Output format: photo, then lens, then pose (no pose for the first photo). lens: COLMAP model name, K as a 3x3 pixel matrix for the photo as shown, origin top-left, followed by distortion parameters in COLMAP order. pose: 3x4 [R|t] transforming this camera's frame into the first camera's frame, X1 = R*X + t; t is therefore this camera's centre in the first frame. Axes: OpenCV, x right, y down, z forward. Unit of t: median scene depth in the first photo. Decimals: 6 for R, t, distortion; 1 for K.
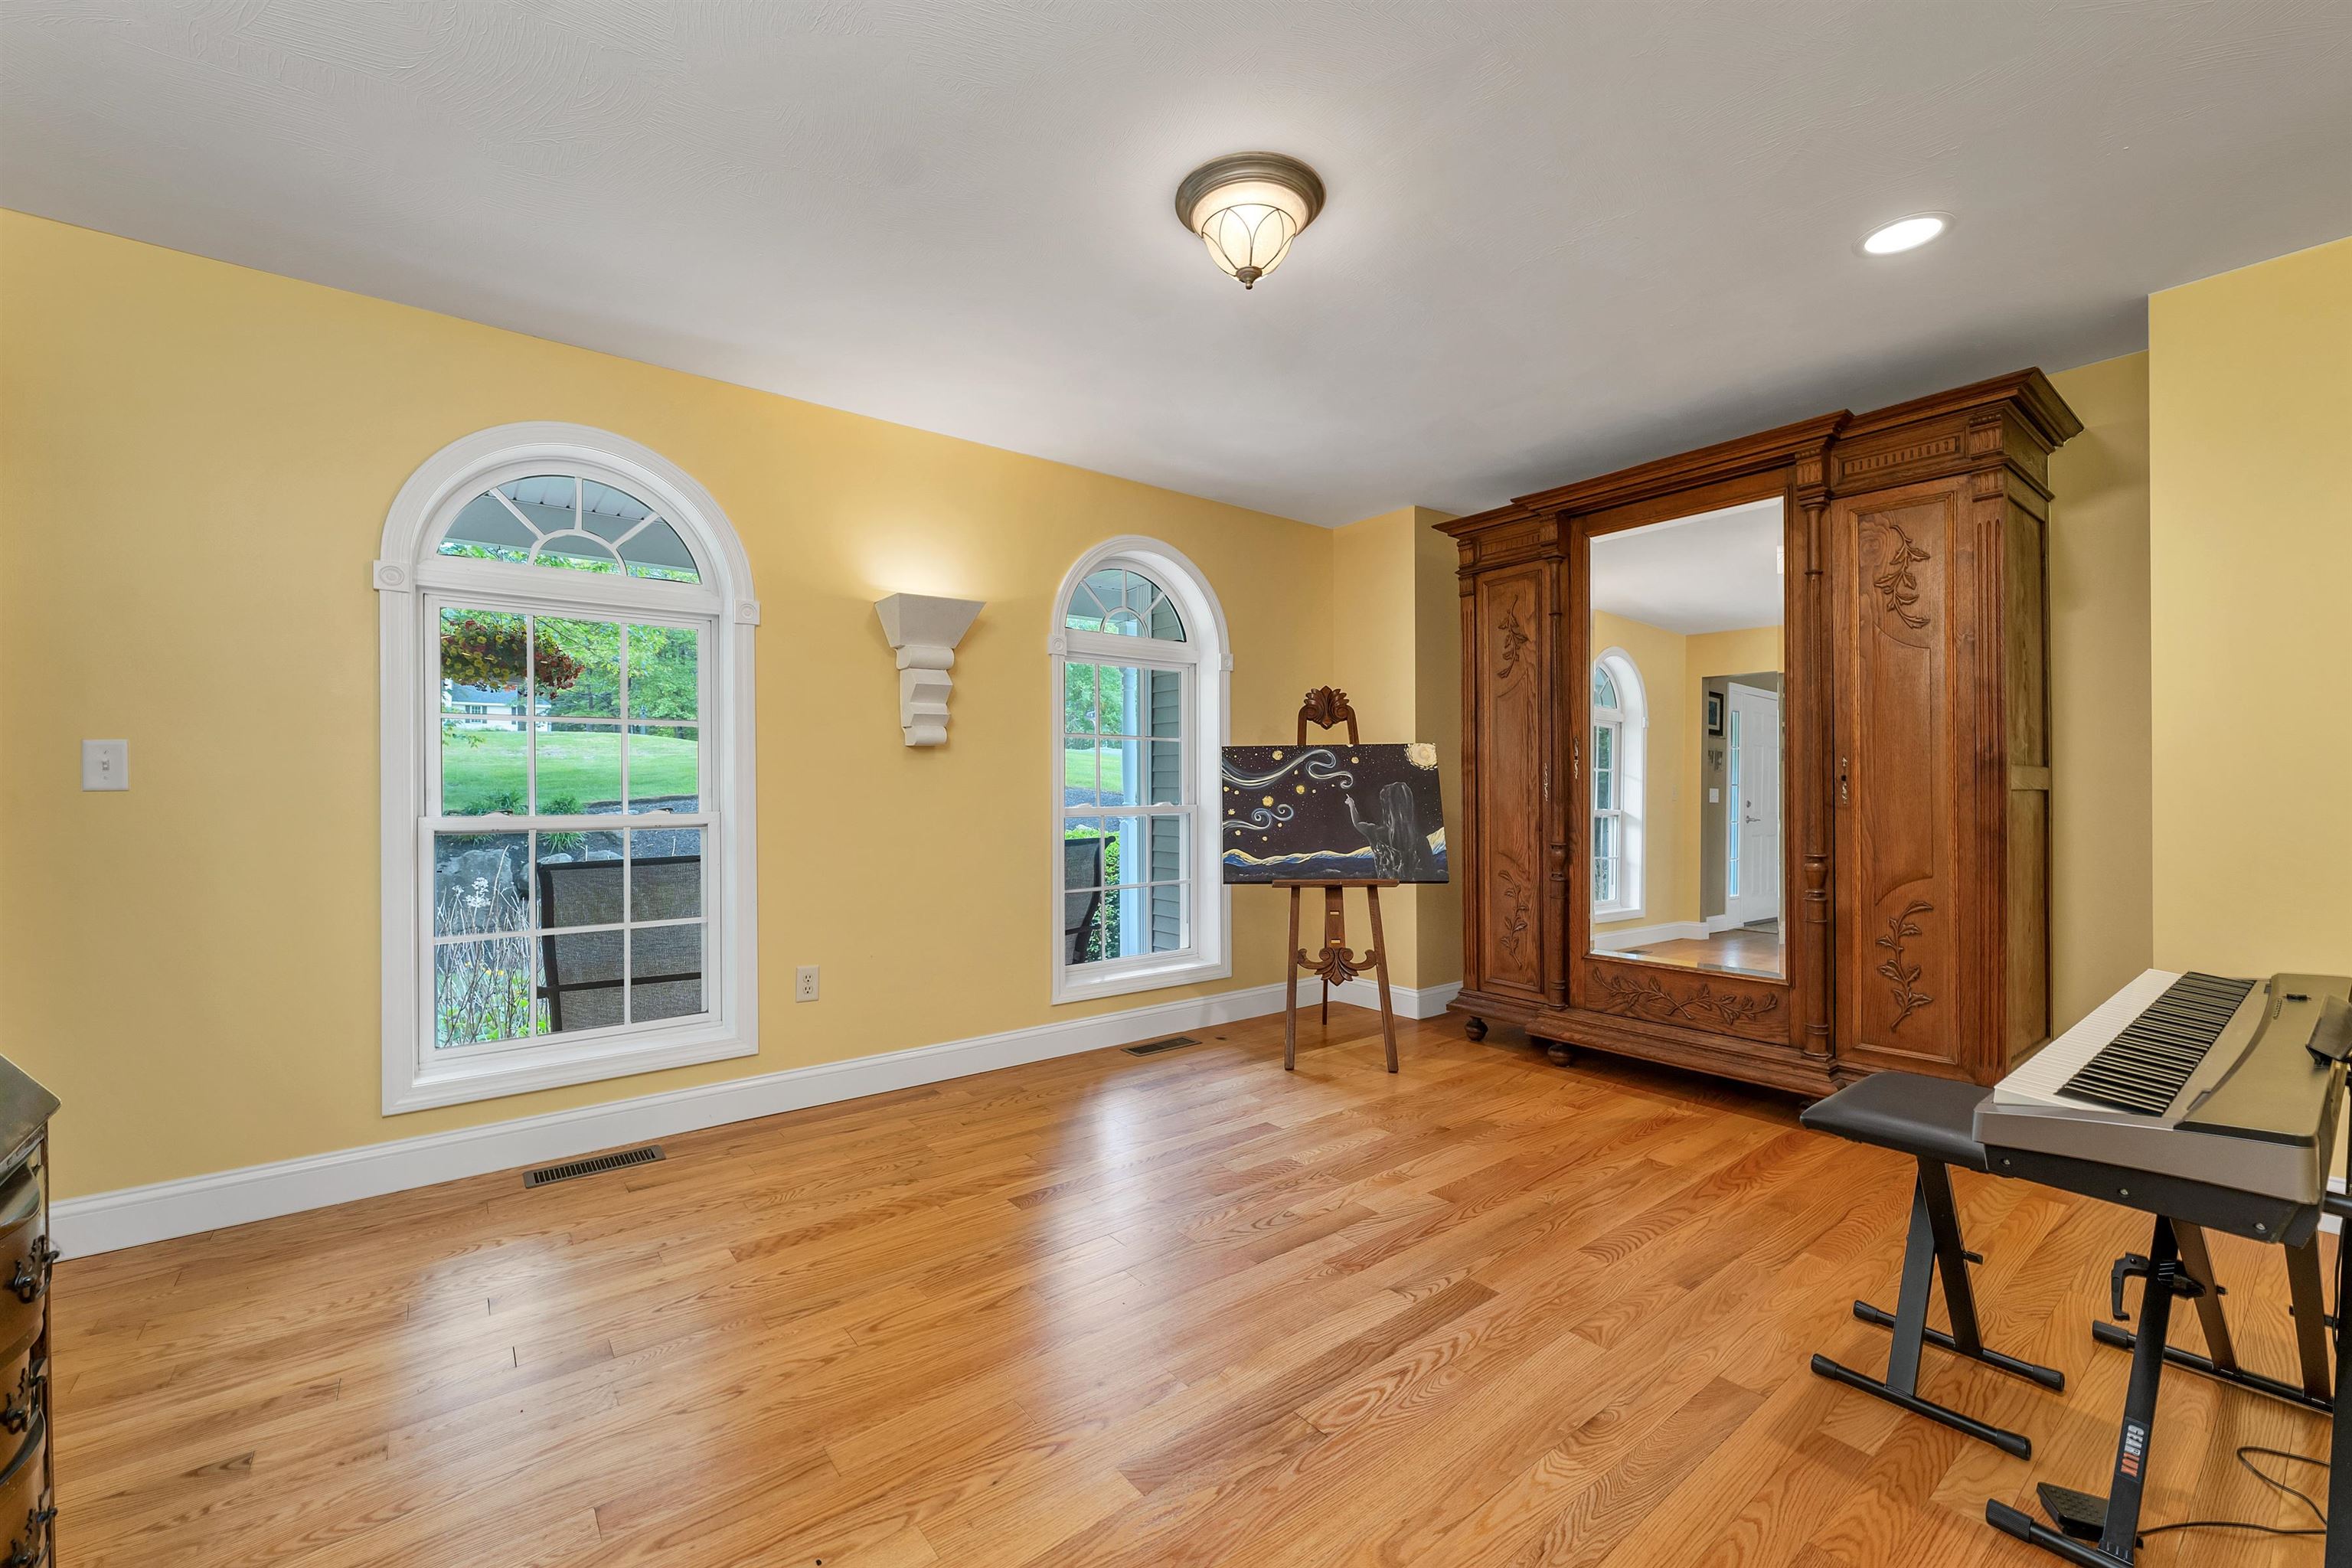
lens RADIAL K [[954.8, 0, 1171.8], [0, 954.8, 779.4], [0, 0, 1]] dist [0.002288, 0.000142]
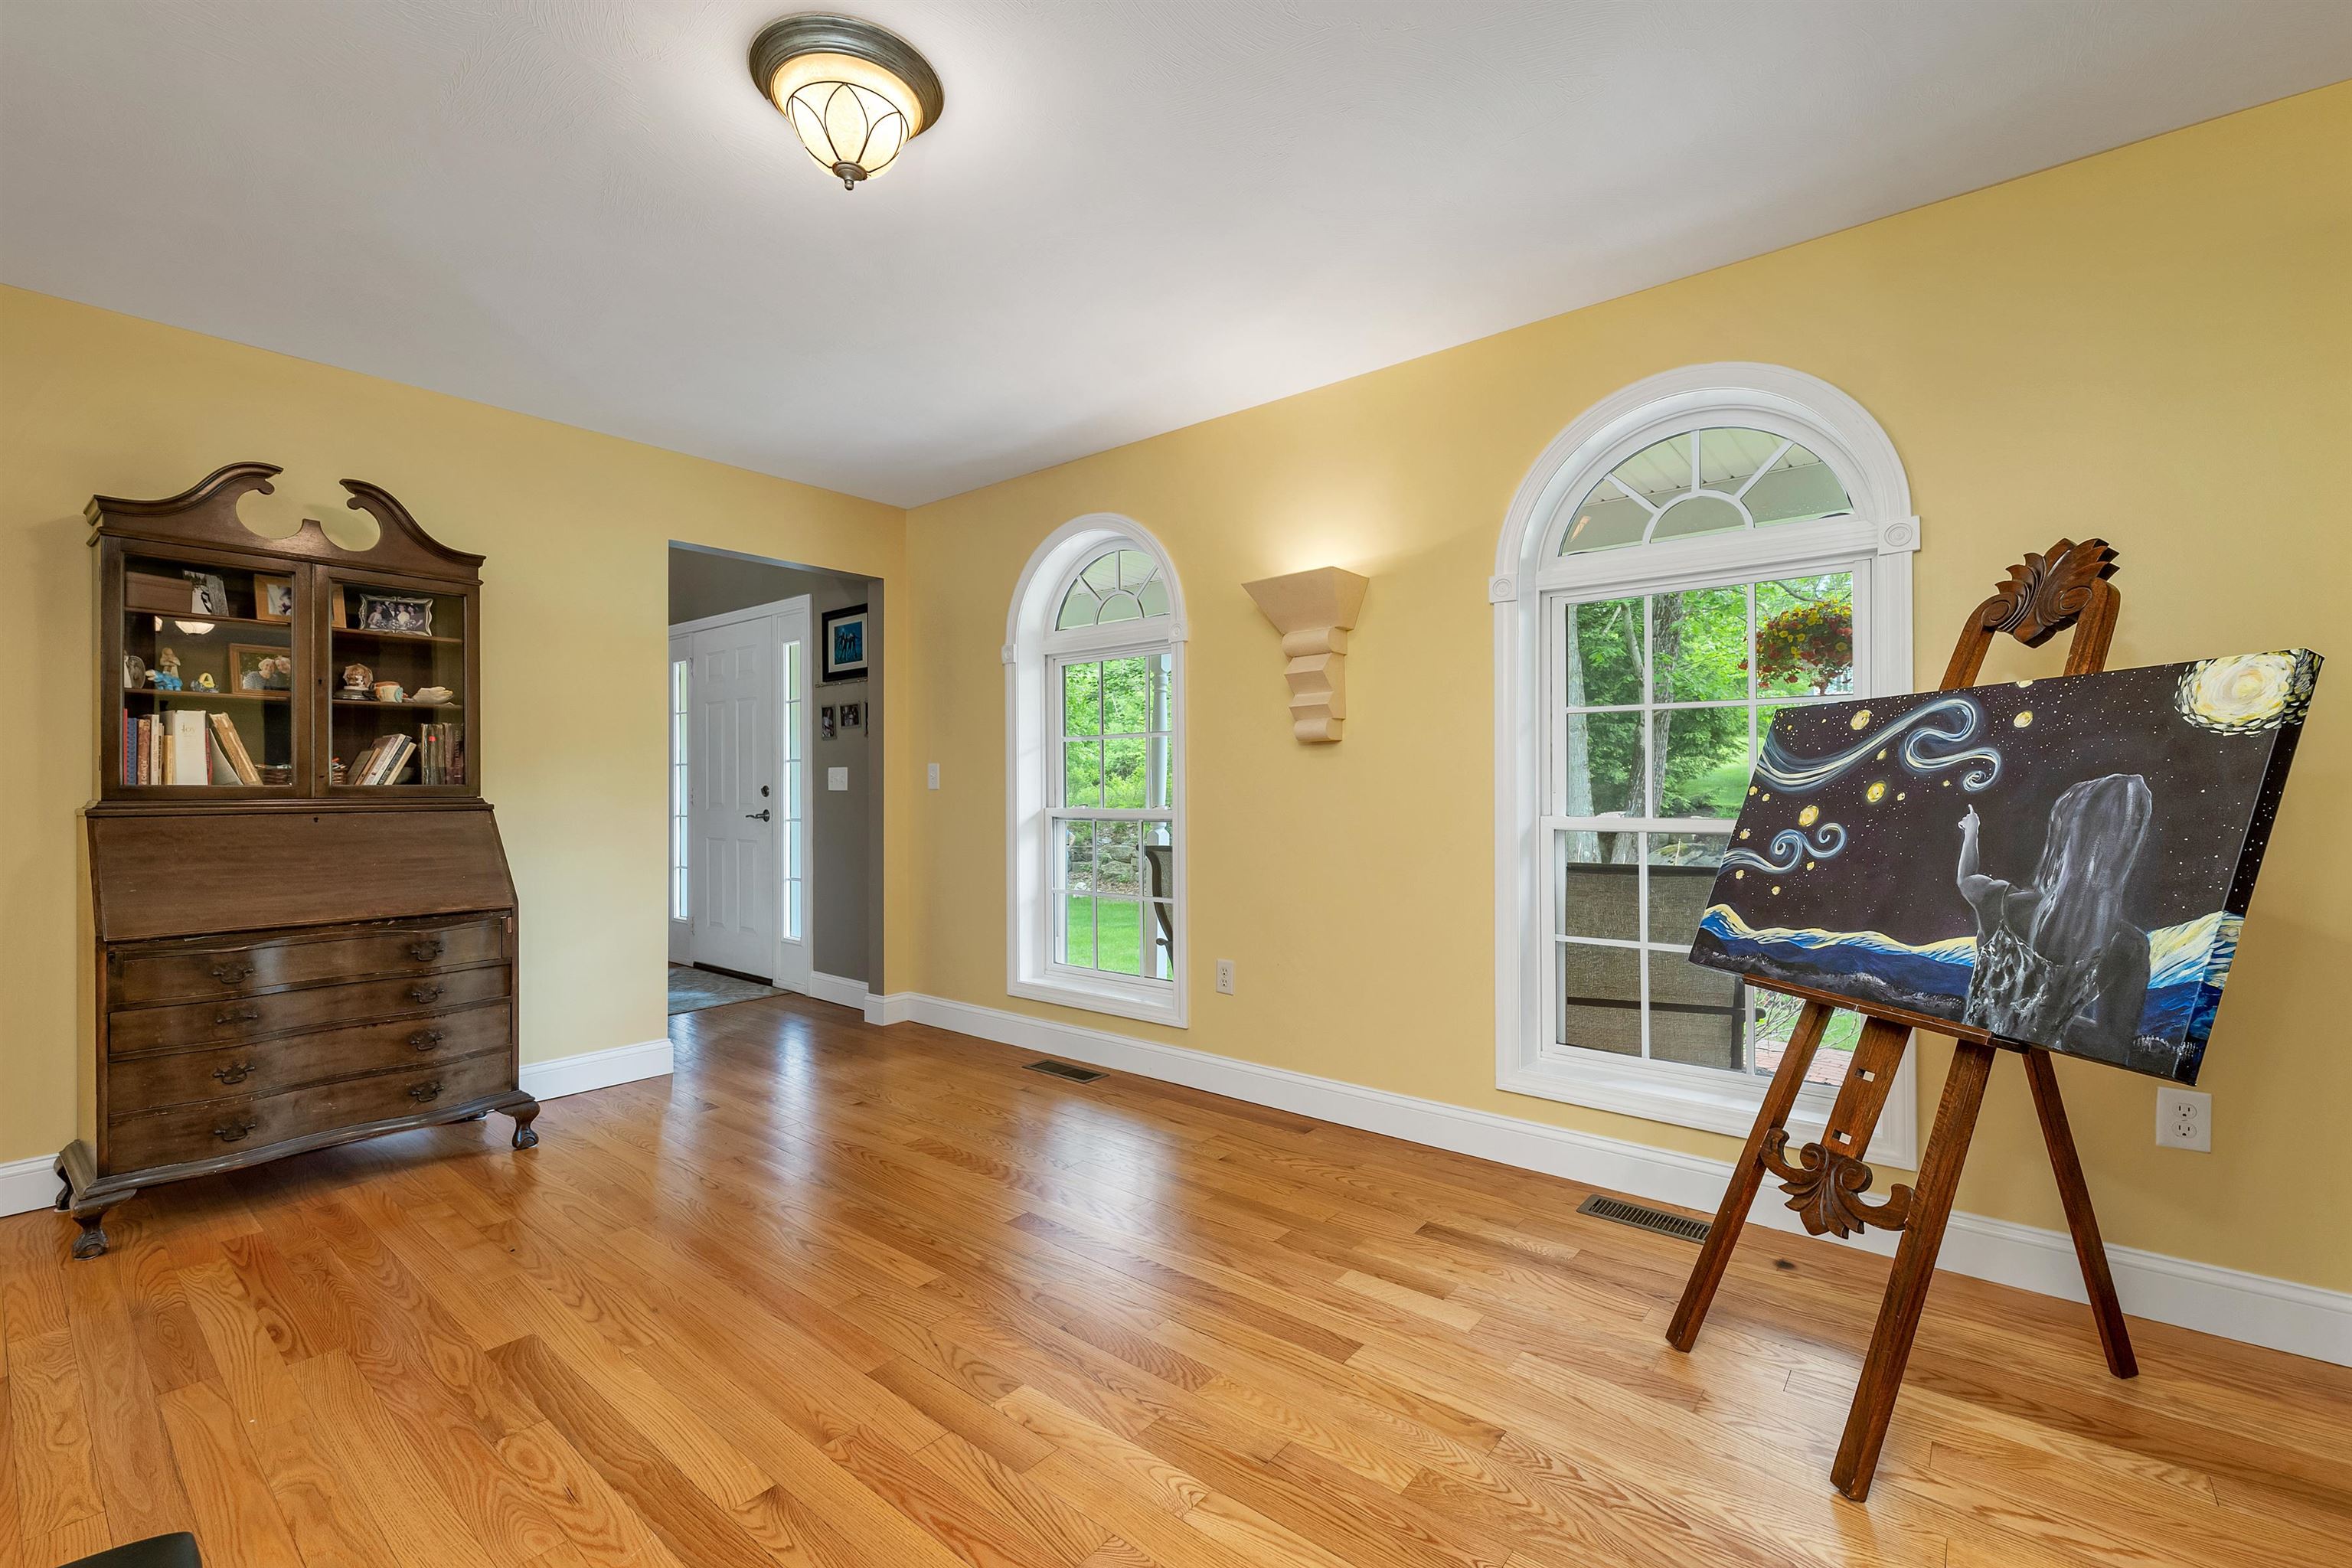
lens RADIAL K [[972.9, 0, 1185.0], [0, 972.9, 788.8], [0, 0, 1]] dist [-0.000886, 0.000009]
pose [[0.237140, 0.002548, -0.971472, 0.515888], [0.006443, 0.999970, 0.004196, 0.004822], [0.971454, -0.007254, 0.237116, 0.579387]]
